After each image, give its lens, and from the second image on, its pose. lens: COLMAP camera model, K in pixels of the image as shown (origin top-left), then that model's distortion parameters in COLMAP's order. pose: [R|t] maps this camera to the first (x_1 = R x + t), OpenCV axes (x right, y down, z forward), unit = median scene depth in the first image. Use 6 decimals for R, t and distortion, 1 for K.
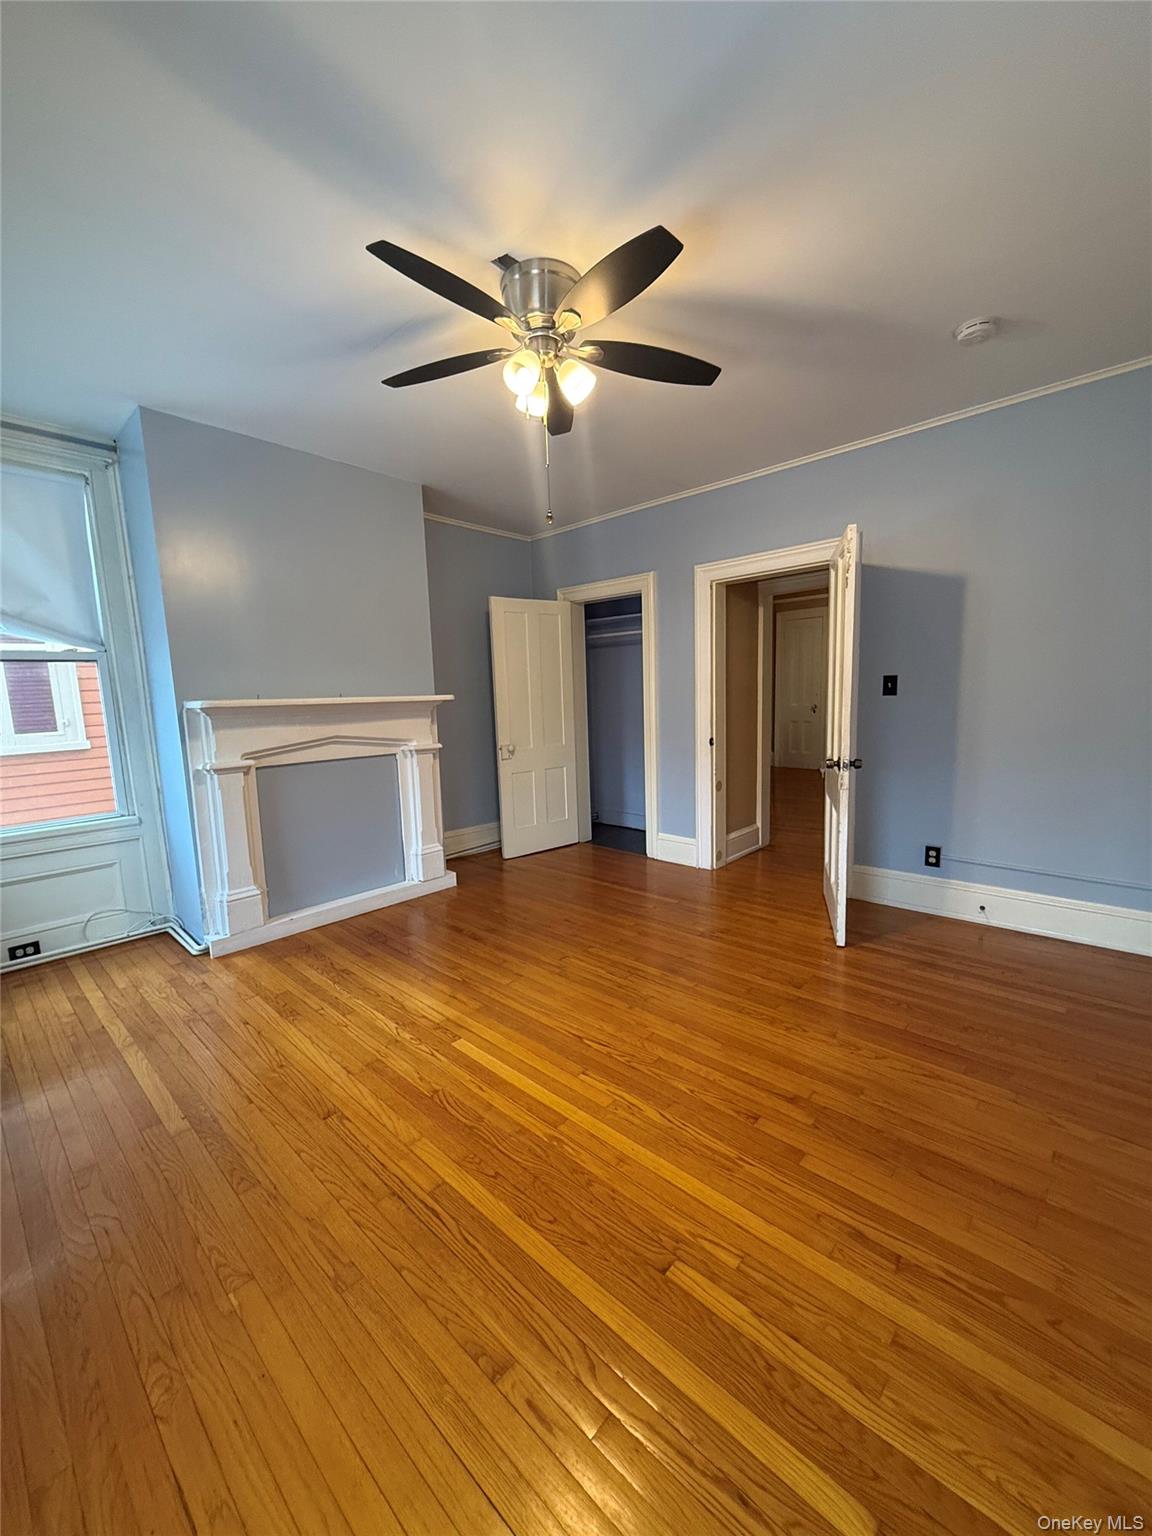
lens RADIAL K [[609.5, 0, 579.0], [0, 609.5, 775.2], [0, 0, 1]] dist [-0.000741, 0.000135]
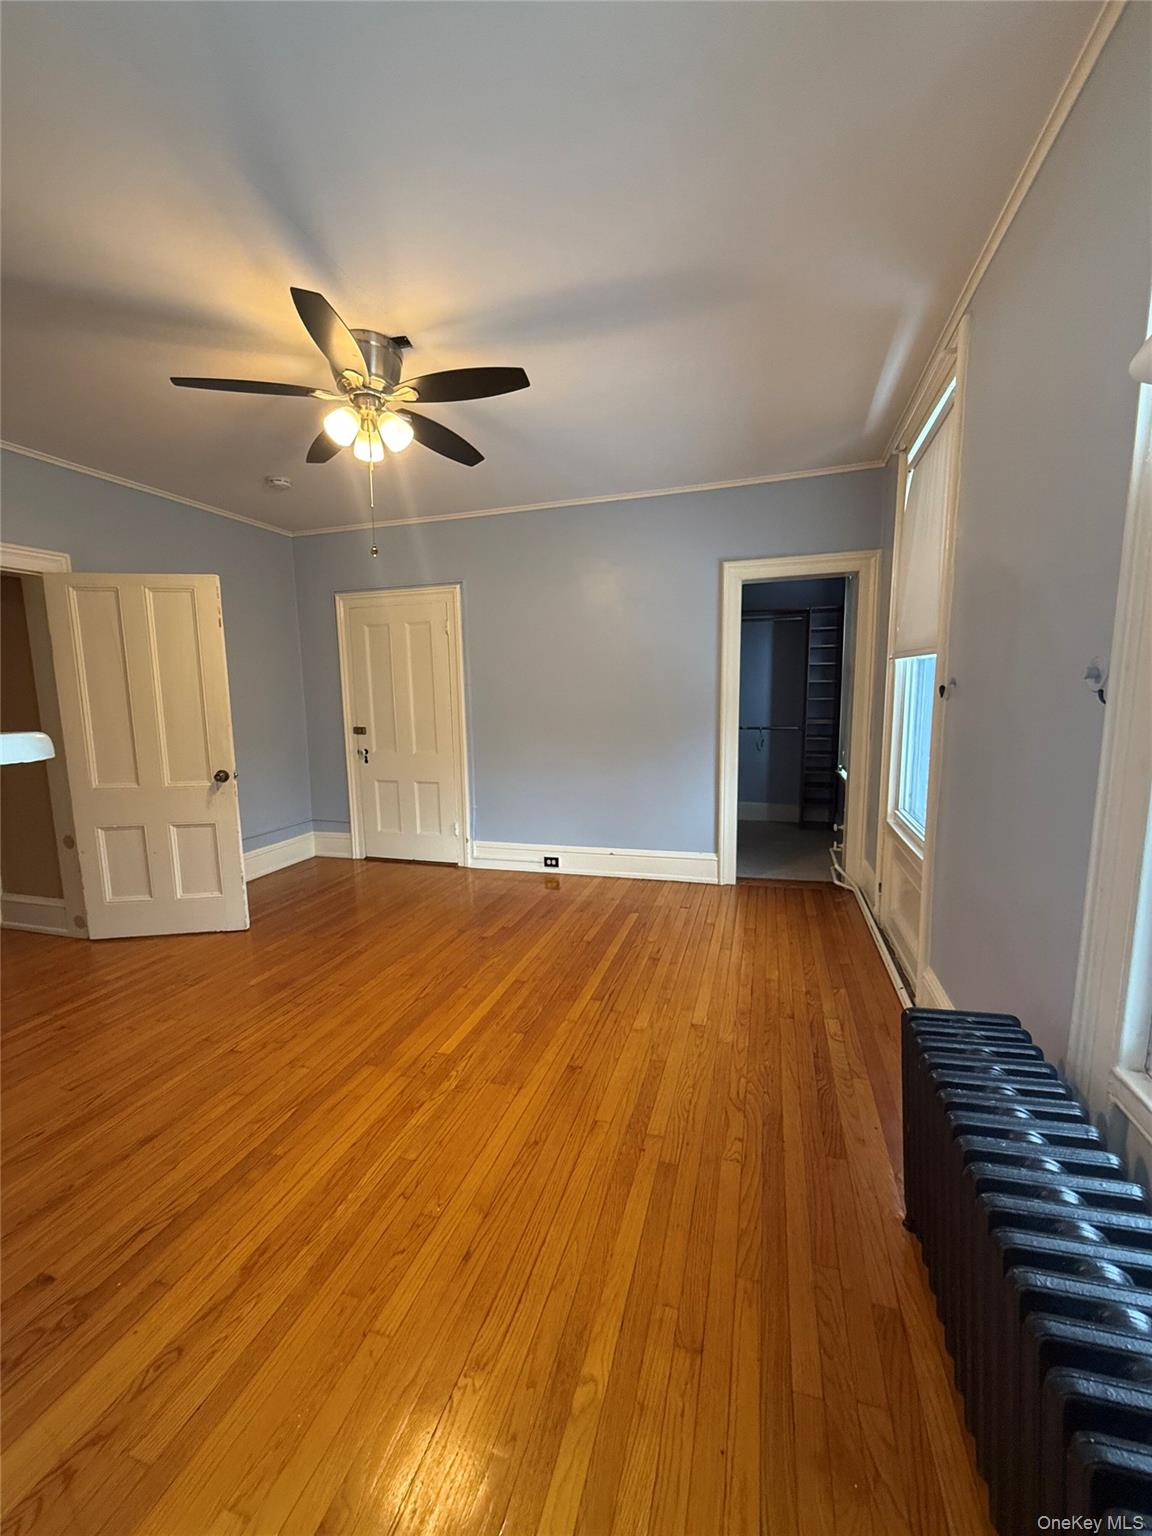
lens RADIAL K [[609.5, 0, 577.9], [0, 609.5, 774.2], [0, 0, 1]] dist [-0.000741, 0.000135]
pose [[-0.429688, -0.083222, 0.899134, -1.260862], [0.155026, 0.974160, 0.164252, -0.149130], [-0.889570, 0.209966, -0.405683, 1.216935]]
